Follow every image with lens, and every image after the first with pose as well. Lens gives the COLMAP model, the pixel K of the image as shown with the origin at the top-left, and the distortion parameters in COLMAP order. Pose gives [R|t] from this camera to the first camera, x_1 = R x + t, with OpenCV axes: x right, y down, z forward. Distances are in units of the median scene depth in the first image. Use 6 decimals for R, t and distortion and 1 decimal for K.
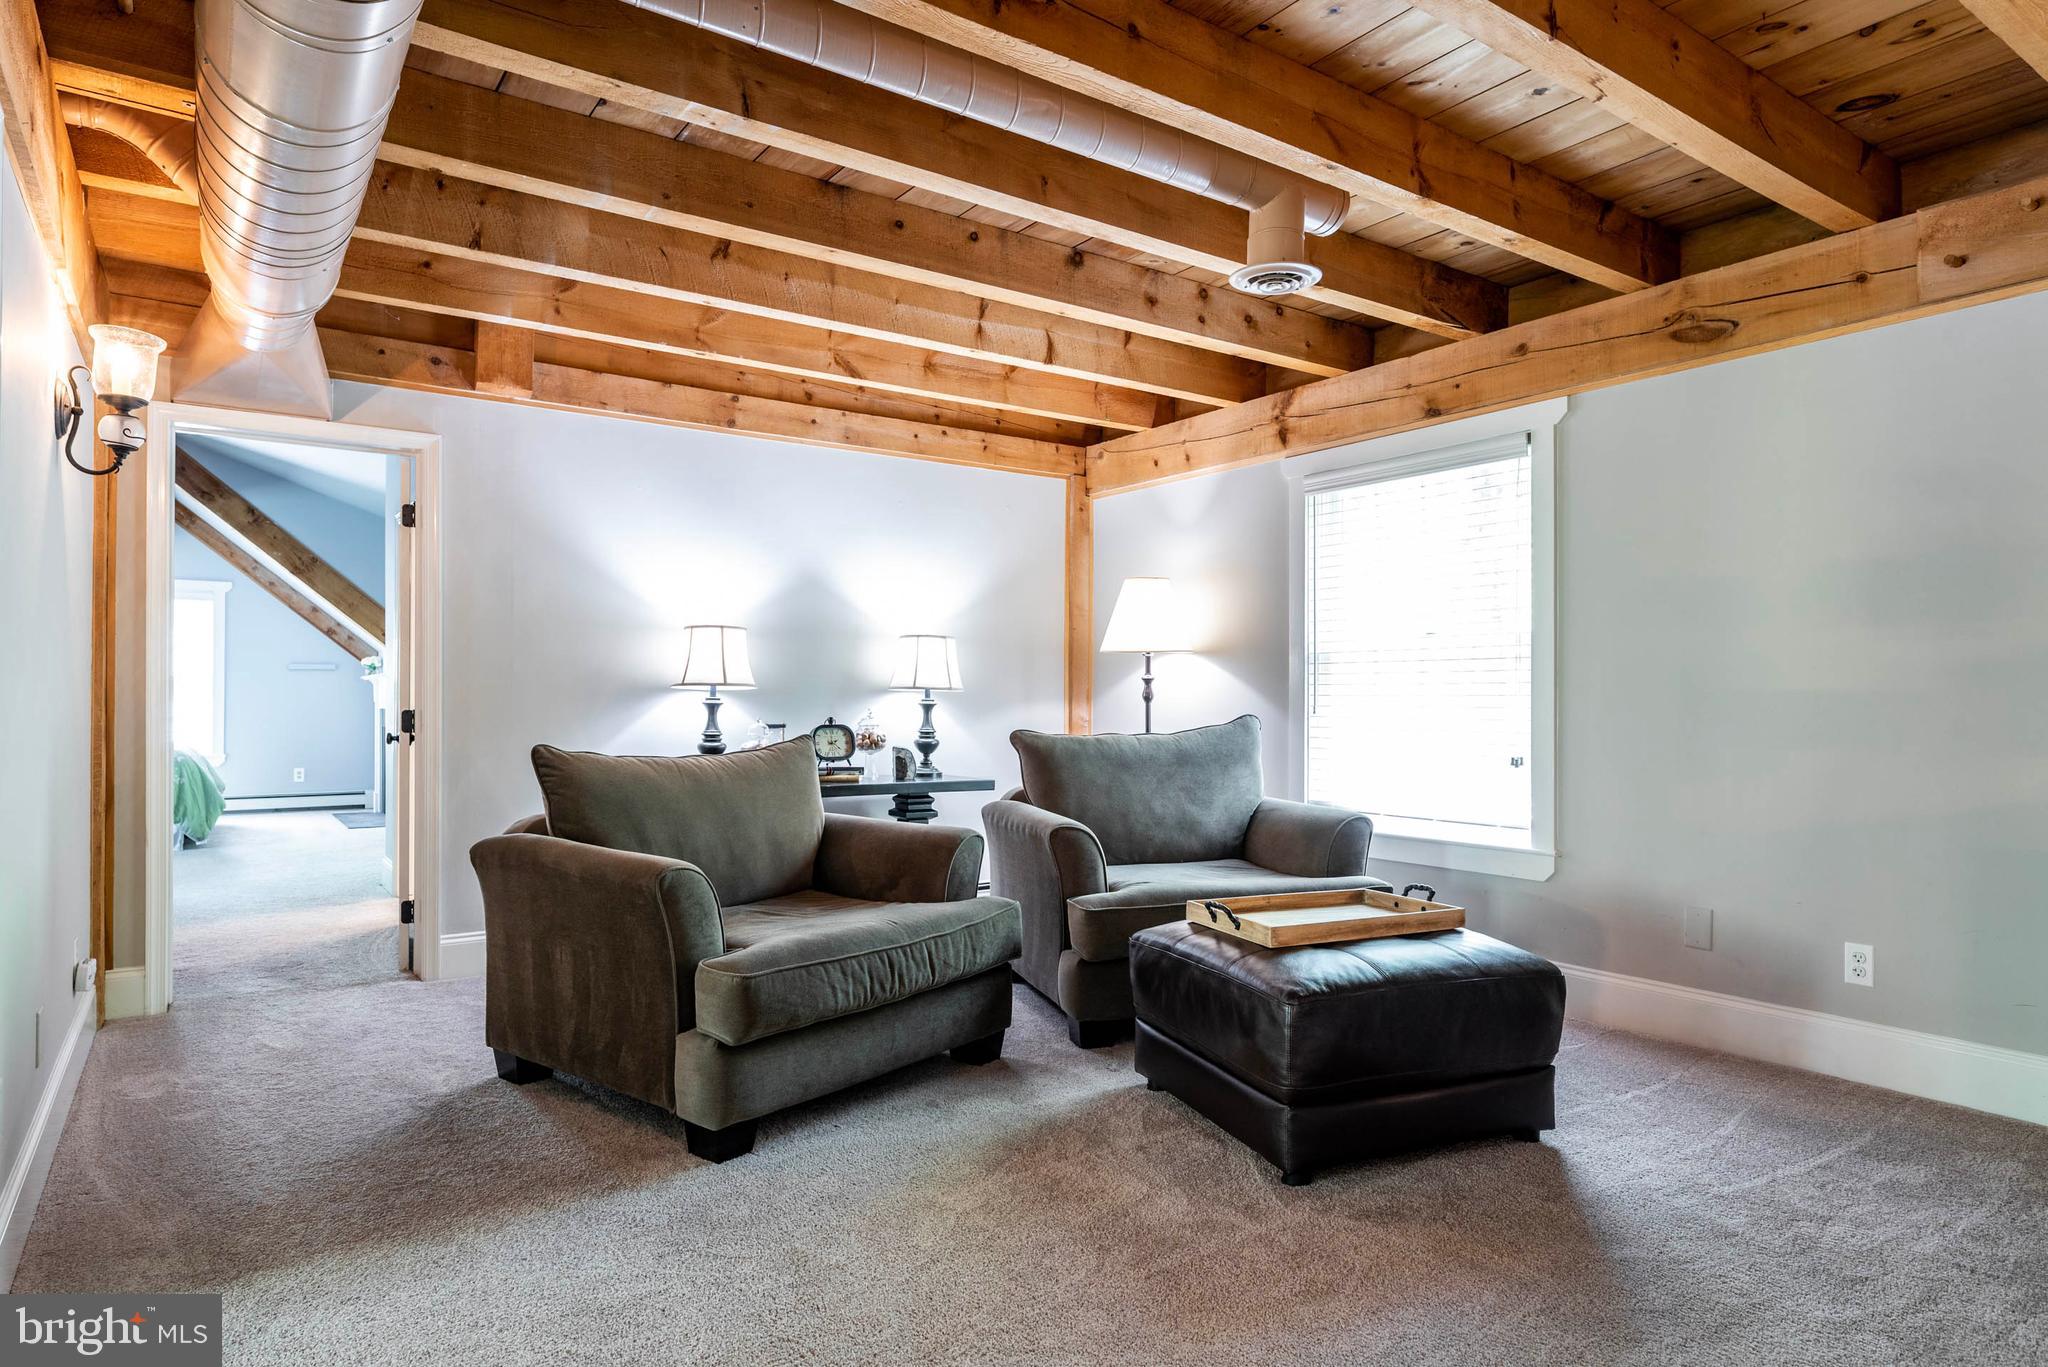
lens RADIAL K [[1181.9, 0, 1021.8], [0, 1181.9, 694.8], [0, 0, 1]] dist [0.000361, -0.001412]
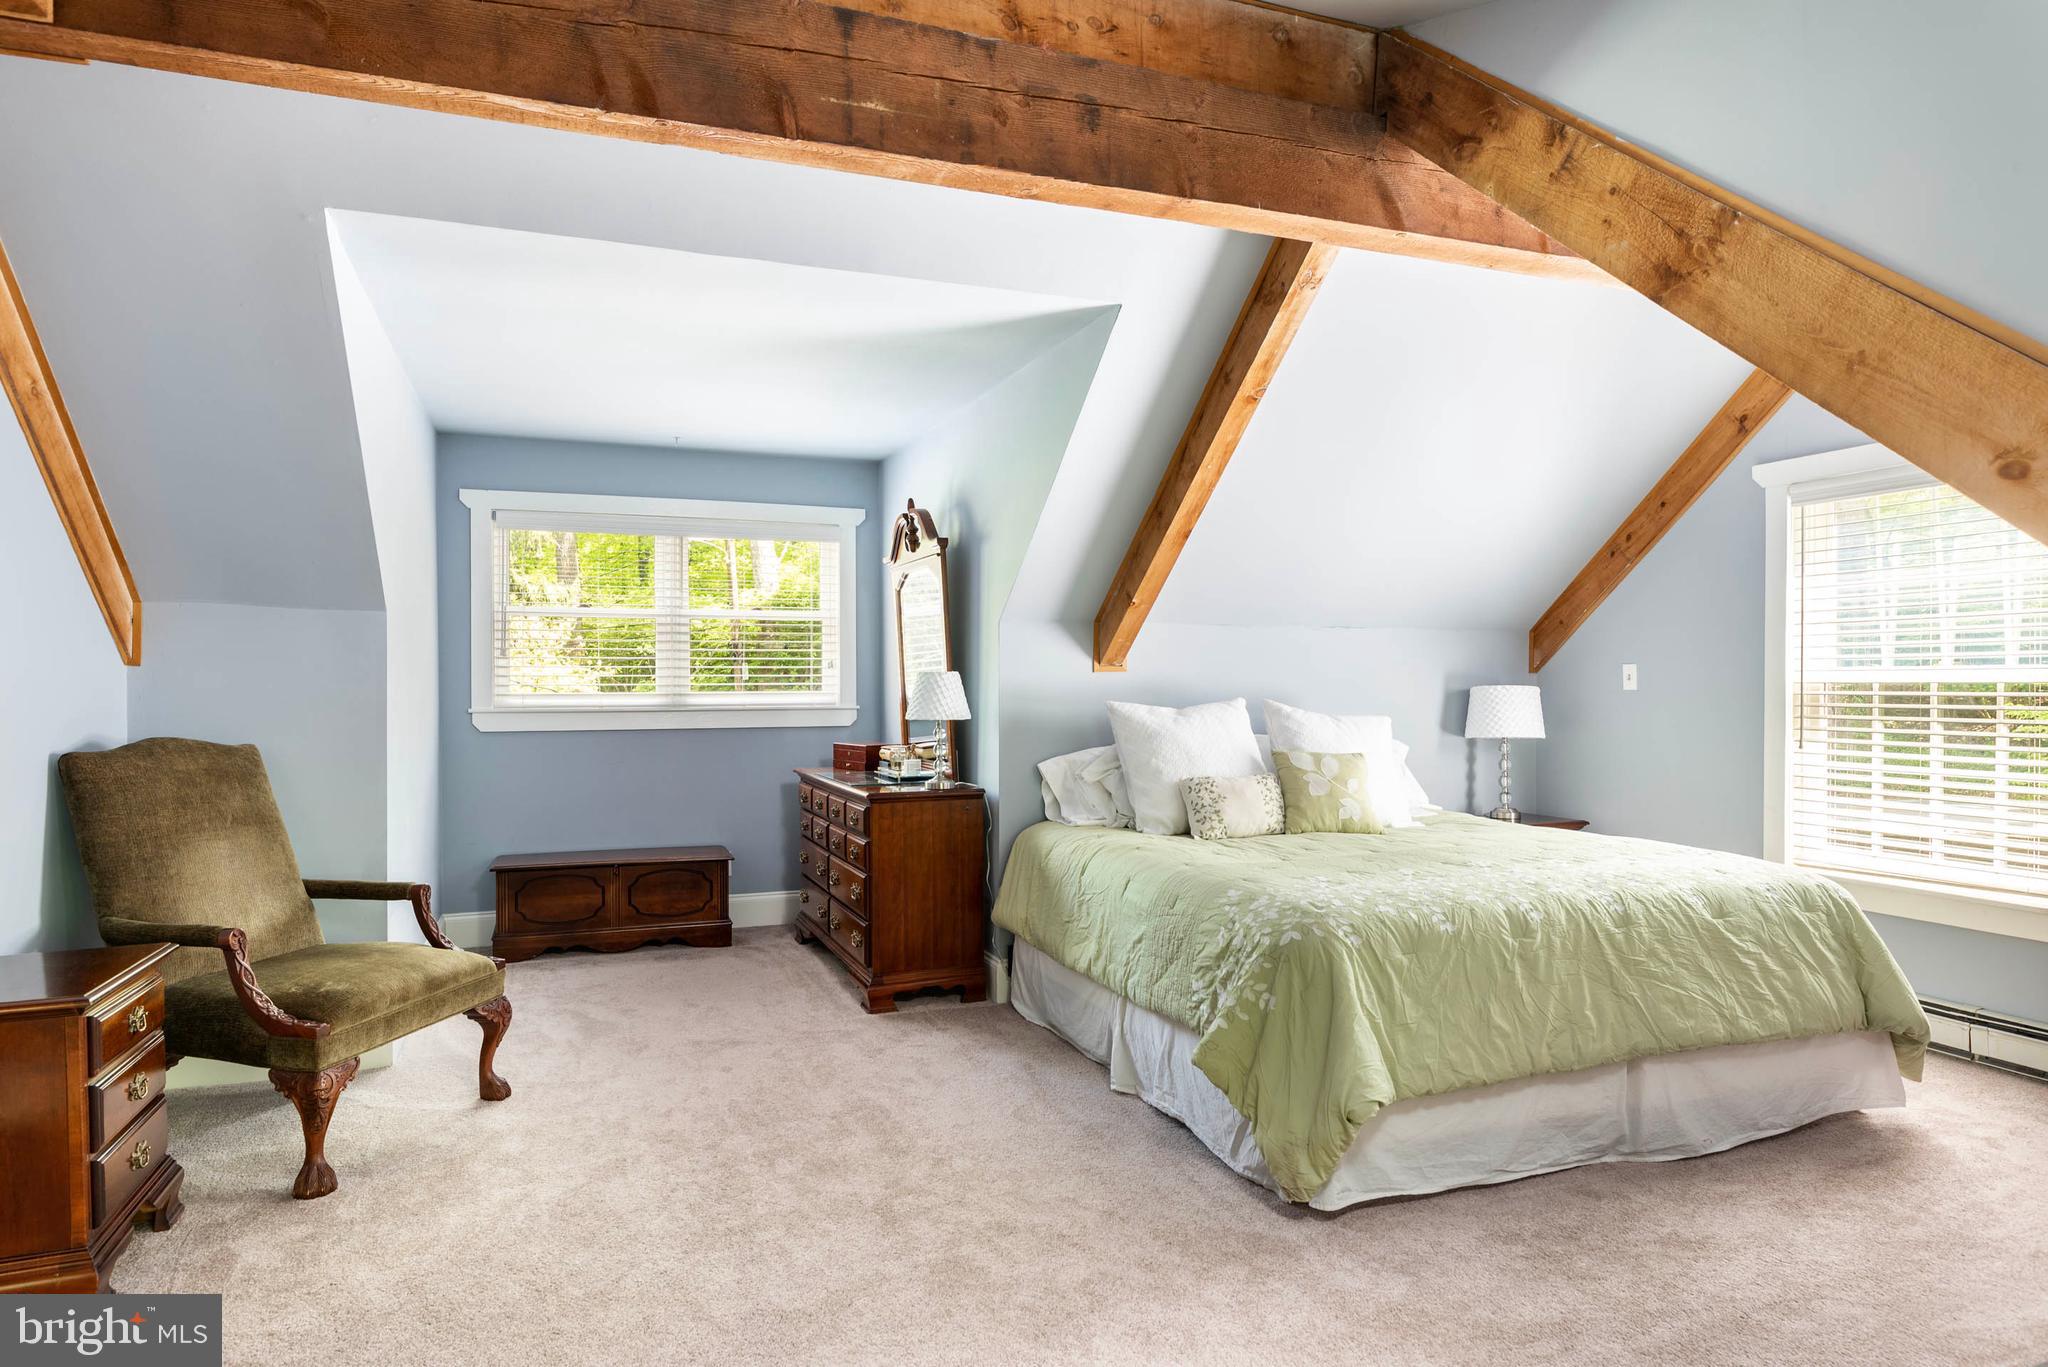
lens RADIAL K [[1181.9, 0, 1023.8], [0, 1181.9, 689.4], [0, 0, 1]] dist [0.000361, -0.001412]
pose [[-0.249033, -0.001903, -0.968493, -0.323461], [0.001158, 0.999997, -0.002262, -0.016114], [0.968494, -0.001685, -0.249030, 0.913278]]
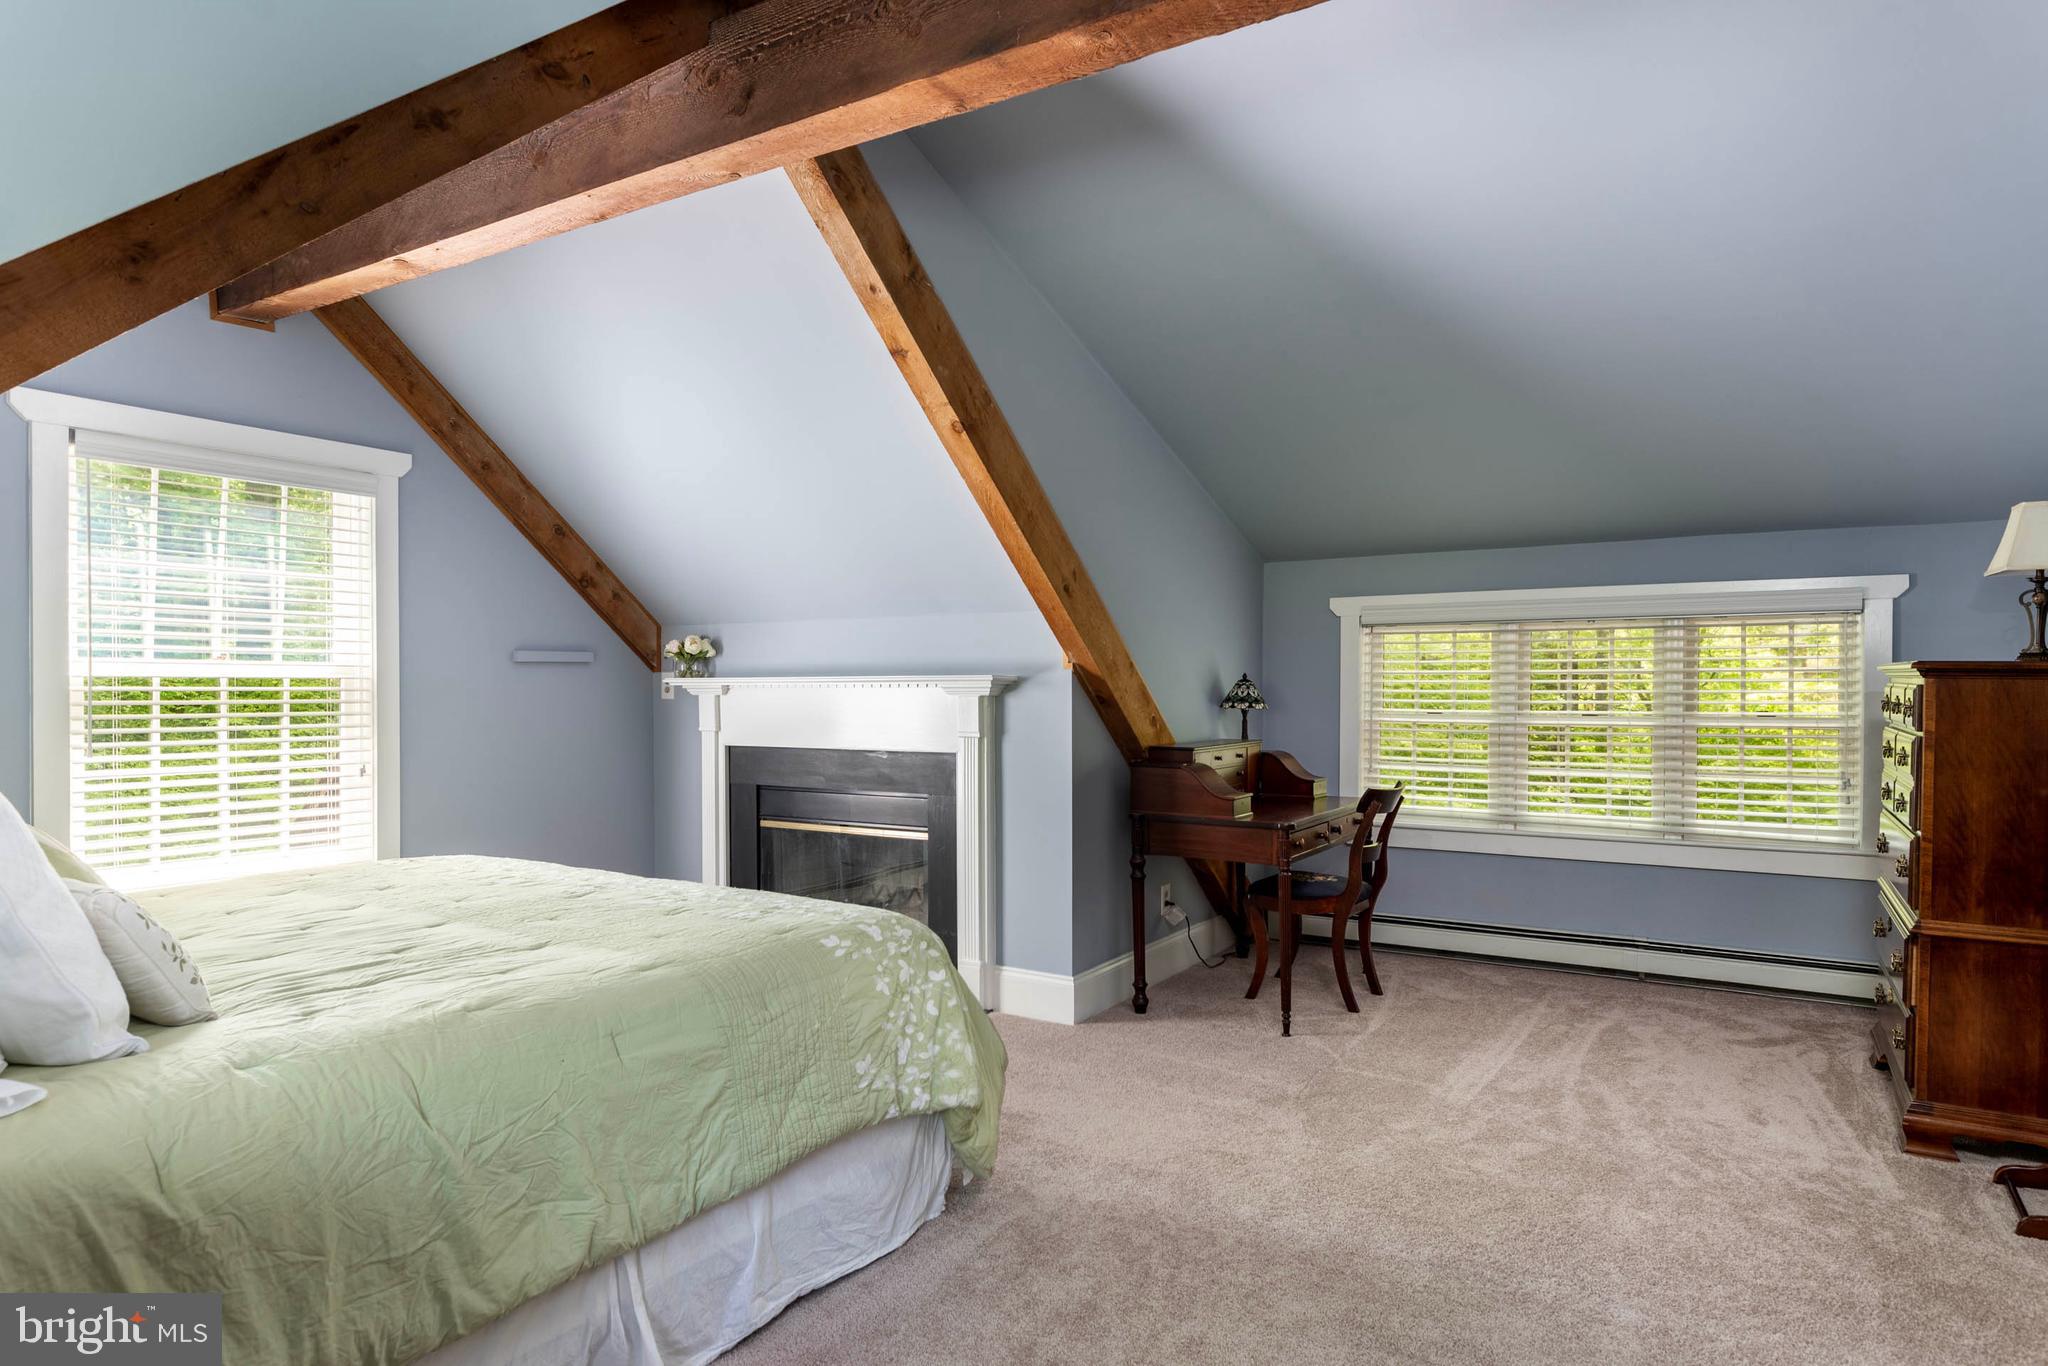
lens RADIAL K [[1181.9, 0, 1018.8], [0, 1181.9, 681.6], [0, 0, 1]] dist [0.000361, -0.001412]
pose [[0.917228, -0.001987, 0.398359, -0.742543], [0.001546, 0.999998, 0.001428, -0.017927], [-0.398360, -0.000694, 0.917229, 0.618086]]
